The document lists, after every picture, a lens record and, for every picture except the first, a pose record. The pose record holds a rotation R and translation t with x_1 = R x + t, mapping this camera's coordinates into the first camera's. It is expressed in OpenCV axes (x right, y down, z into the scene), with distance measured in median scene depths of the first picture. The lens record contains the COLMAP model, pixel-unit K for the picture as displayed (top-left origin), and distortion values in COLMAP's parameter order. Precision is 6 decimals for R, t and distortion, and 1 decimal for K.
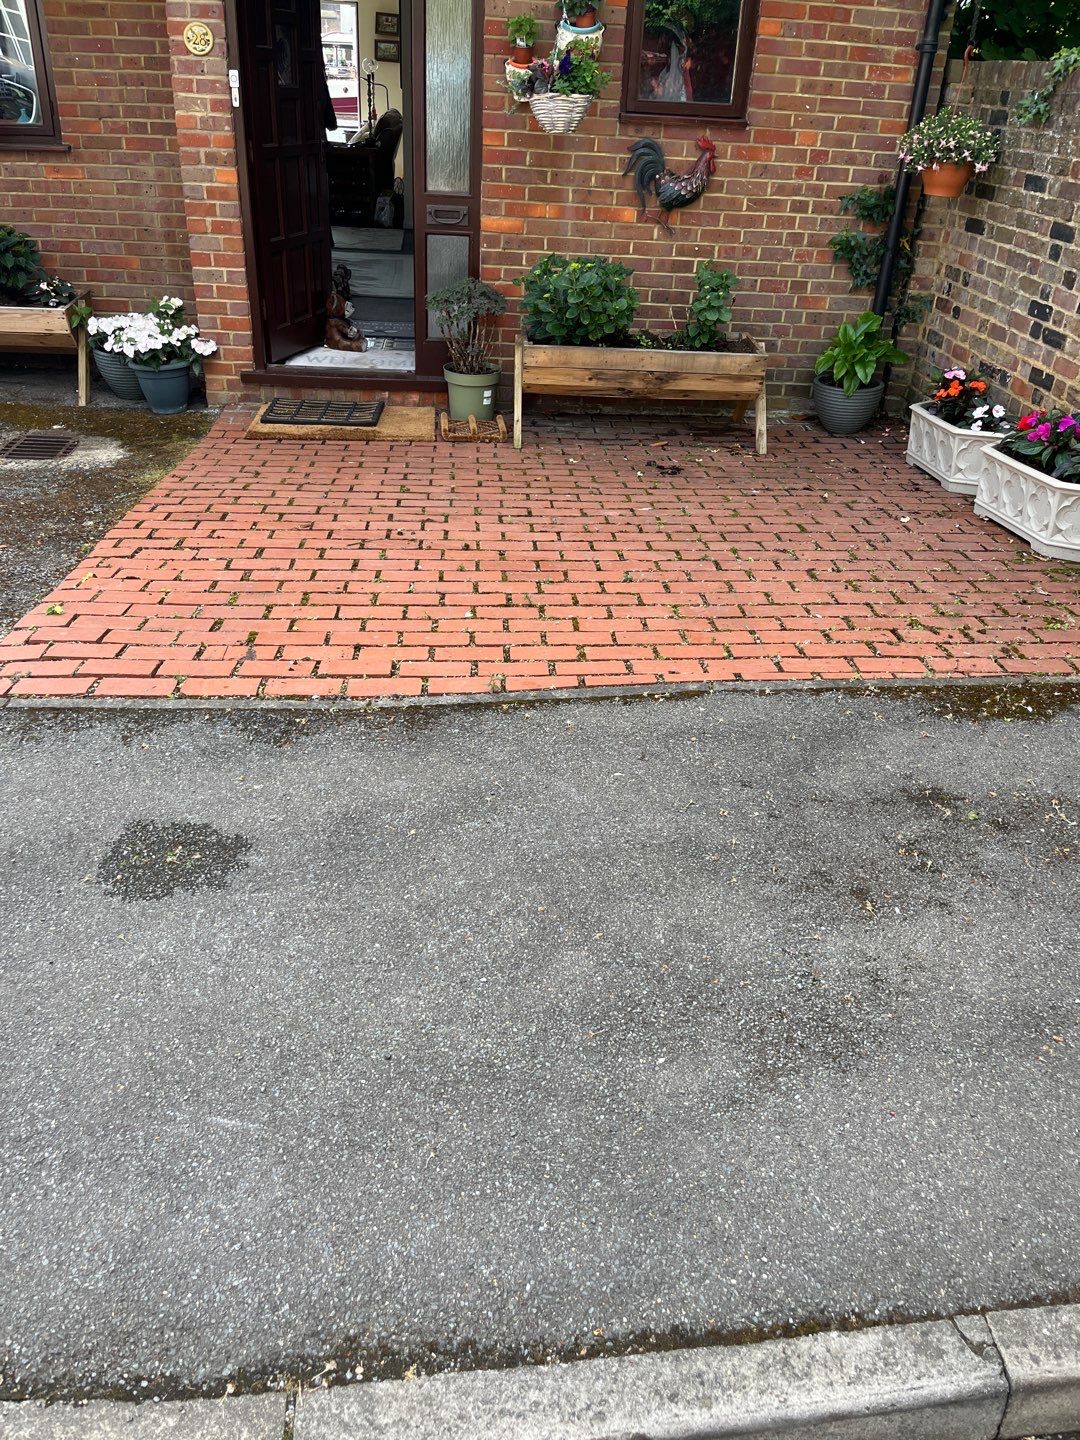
lens RADIAL K [[1080.1, 0, 532.6], [0, 1080.1, 783.9], [0, 0, 1]] dist [0.065914, -0.114172]
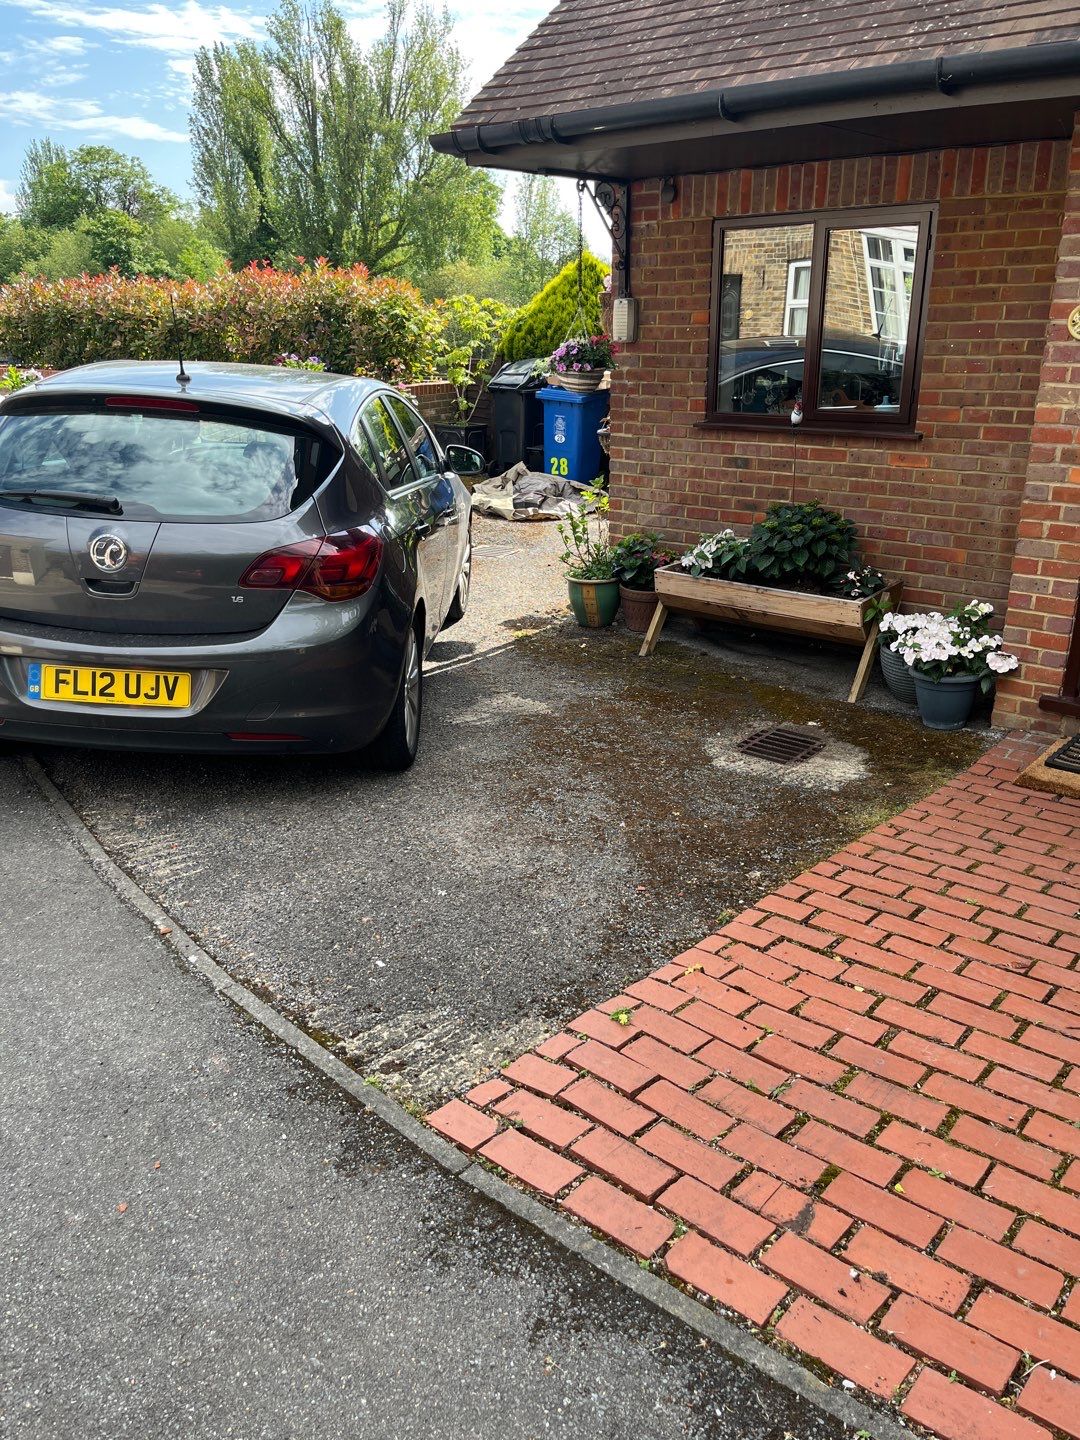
lens RADIAL K [[1083.1, 0, 542.1], [0, 1083.1, 742.6], [0, 0, 1]] dist [0.053350, -0.100385]
pose [[0.730601, 0.183358, -0.657725, -0.002716], [-0.328367, 0.938917, -0.103002, -0.153636], [0.598663, 0.291228, 0.746183, 0.206055]]
